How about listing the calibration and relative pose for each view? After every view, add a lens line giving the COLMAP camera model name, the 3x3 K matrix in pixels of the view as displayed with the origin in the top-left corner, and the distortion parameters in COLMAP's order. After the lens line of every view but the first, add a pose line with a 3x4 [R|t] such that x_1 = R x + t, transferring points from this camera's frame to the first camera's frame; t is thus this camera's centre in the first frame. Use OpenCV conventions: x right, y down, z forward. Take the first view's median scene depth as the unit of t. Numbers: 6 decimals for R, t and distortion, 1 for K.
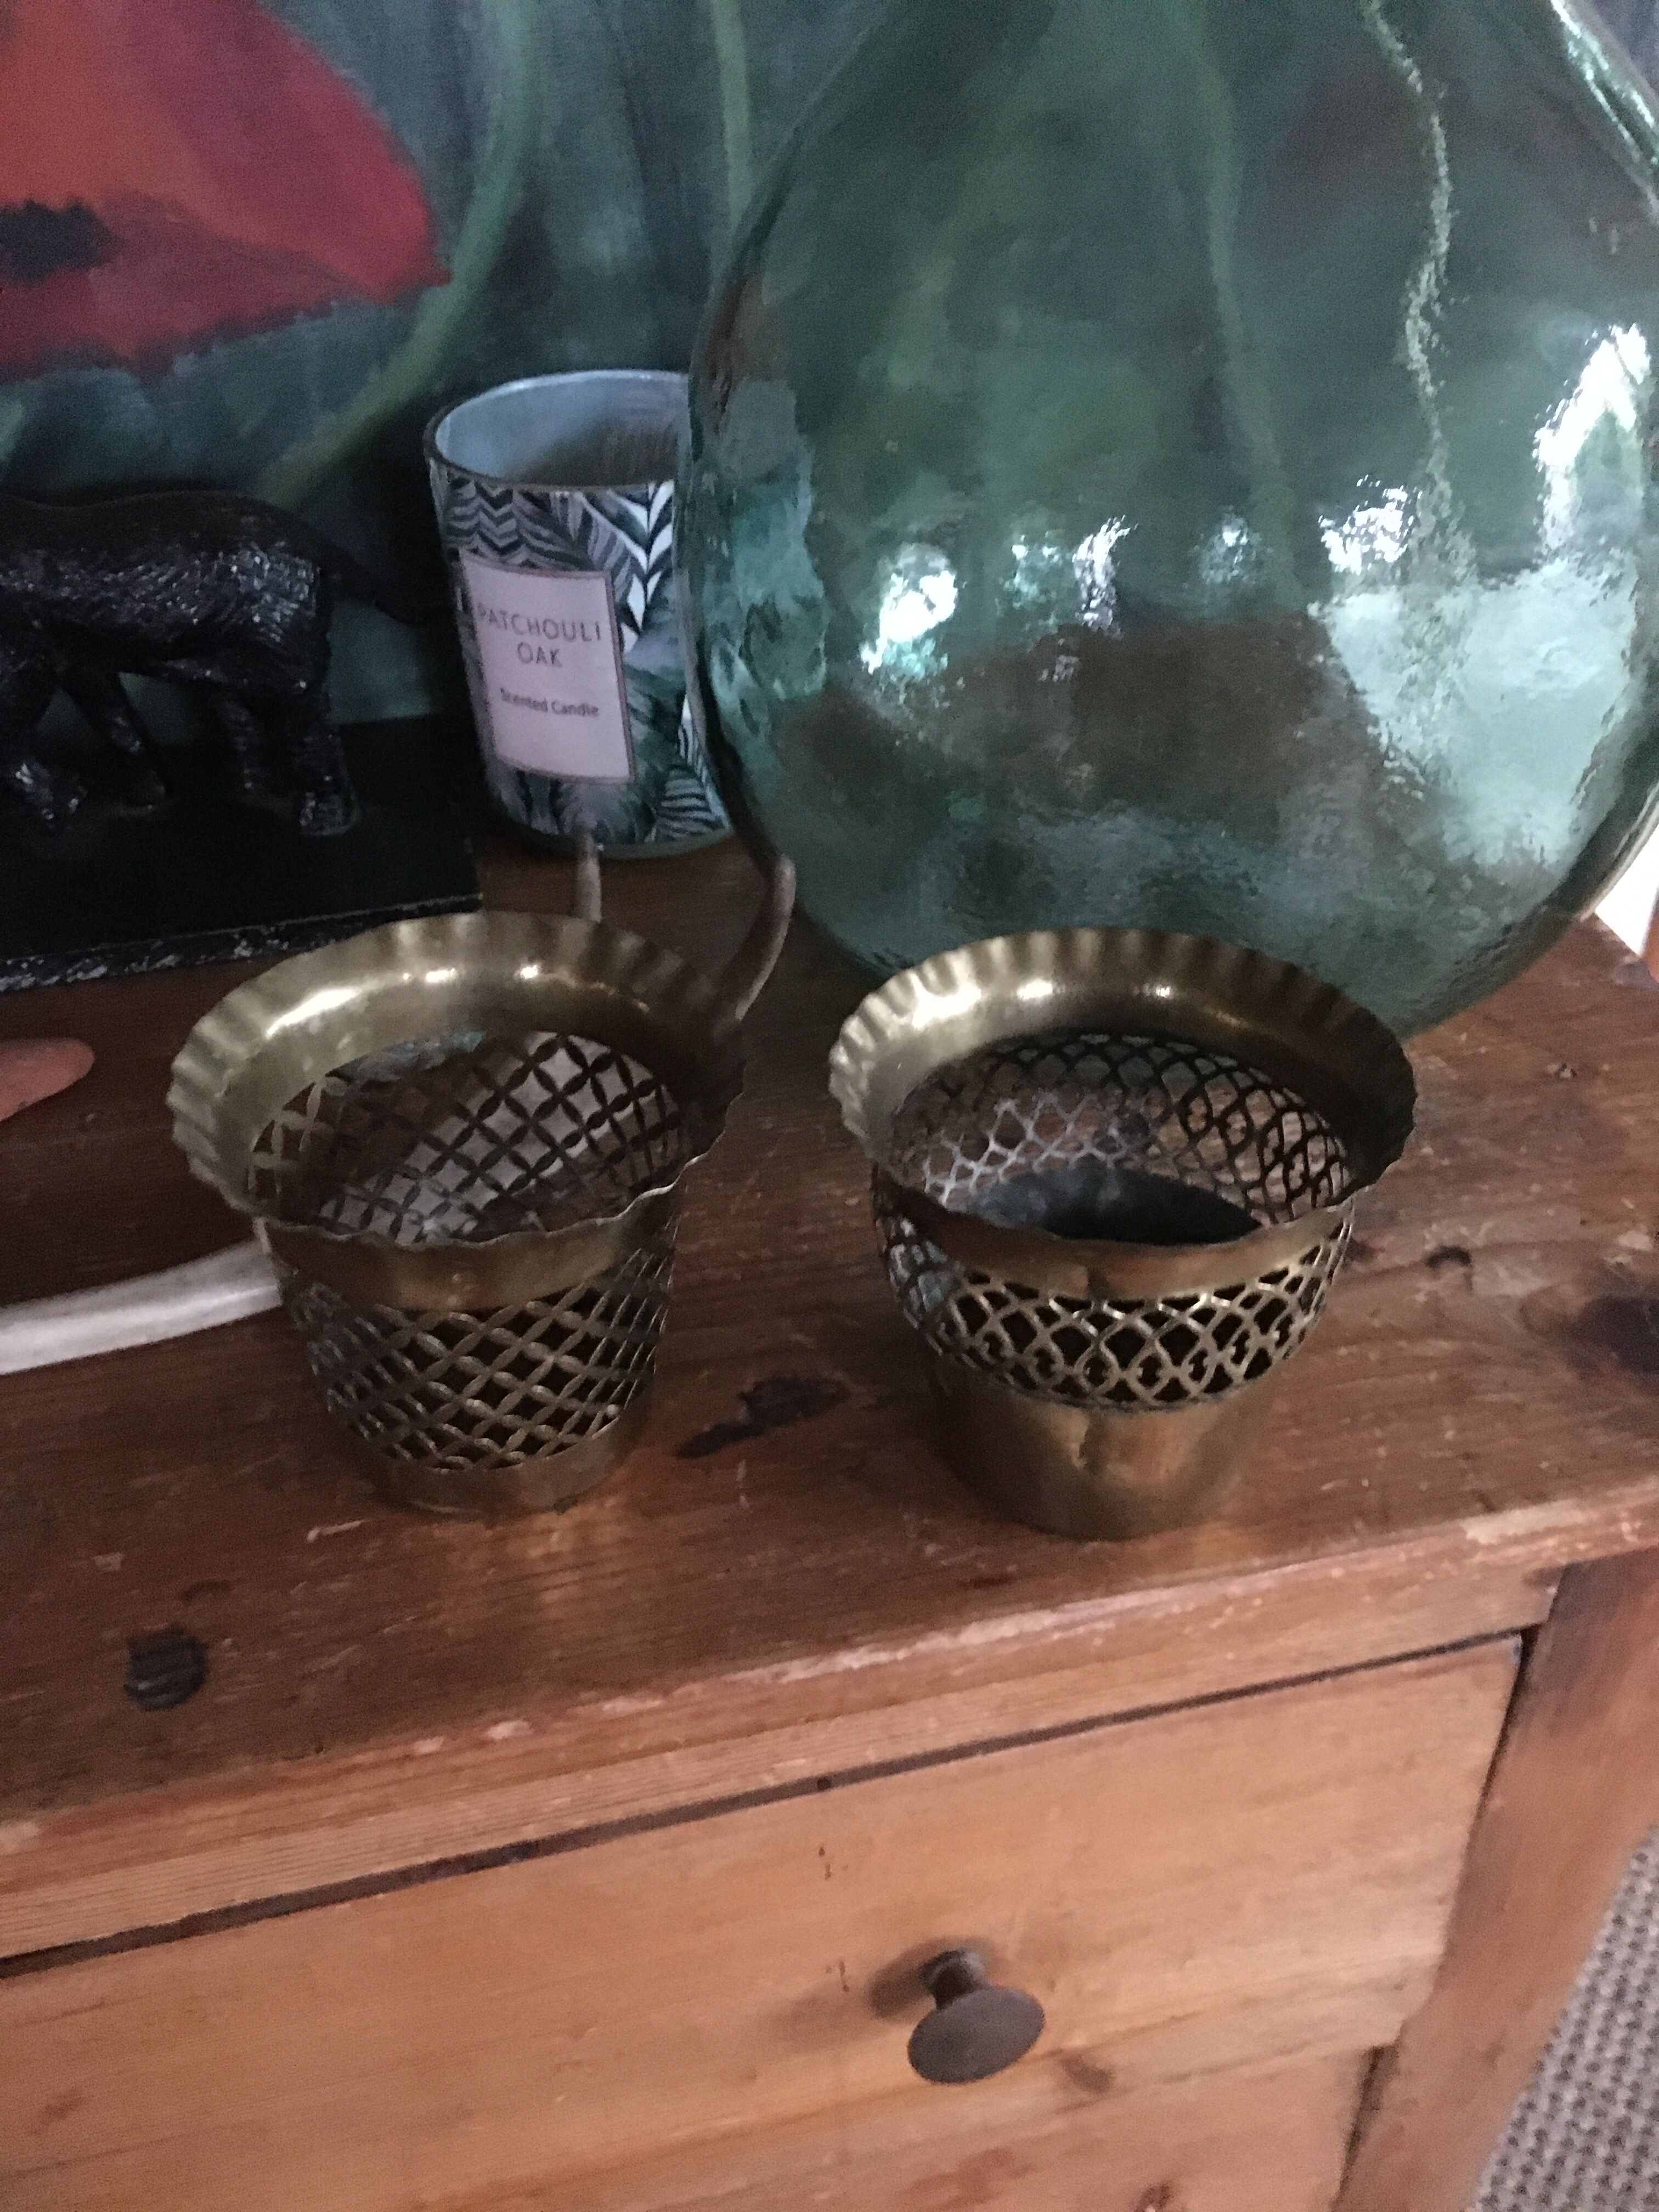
lens RADIAL K [[1908.6, 0, 829.5], [0, 1908.6, 1106.0], [0, 0, 1]] dist [0.078902, -0.146312]
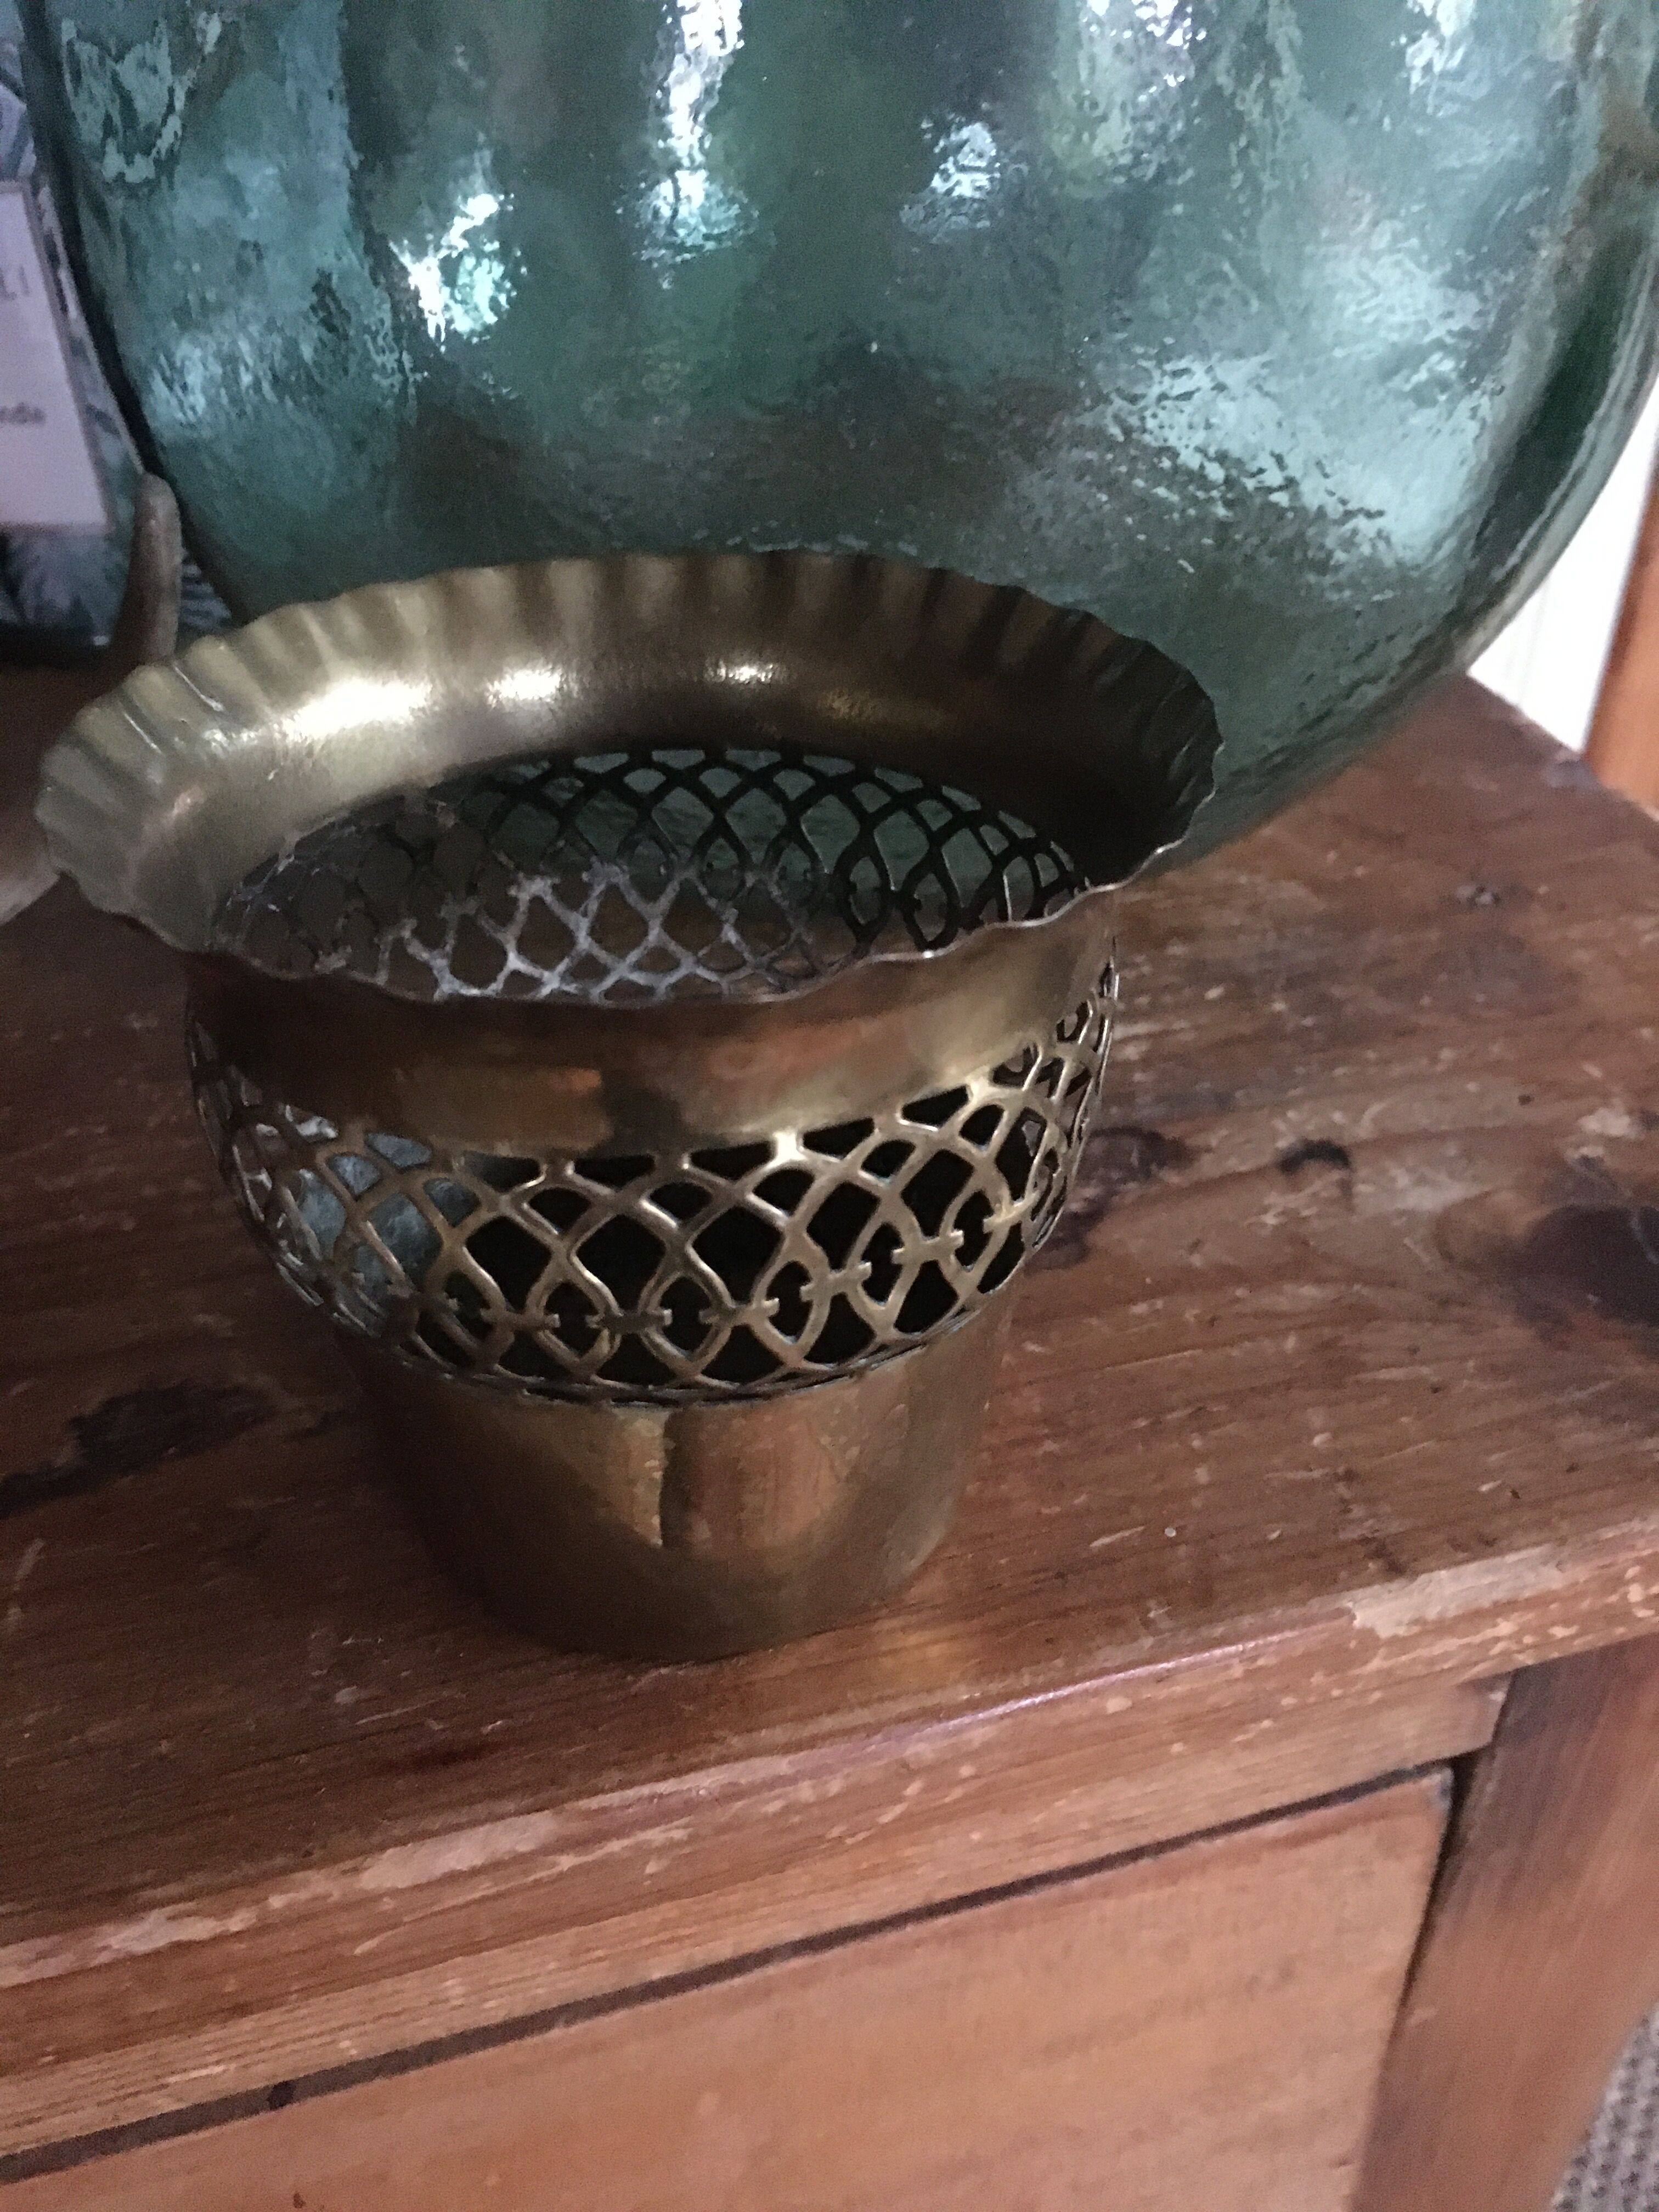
lens RADIAL K [[1988.7, 0, 821.0], [0, 1988.7, 1096.9], [0, 0, 1]] dist [0.048214, -0.092917]
pose [[0.998037, -0.026025, 0.056969, 0.140553], [0.027882, 0.999097, -0.032047, 0.082004], [-0.056084, 0.033572, 0.997861, 0.406396]]
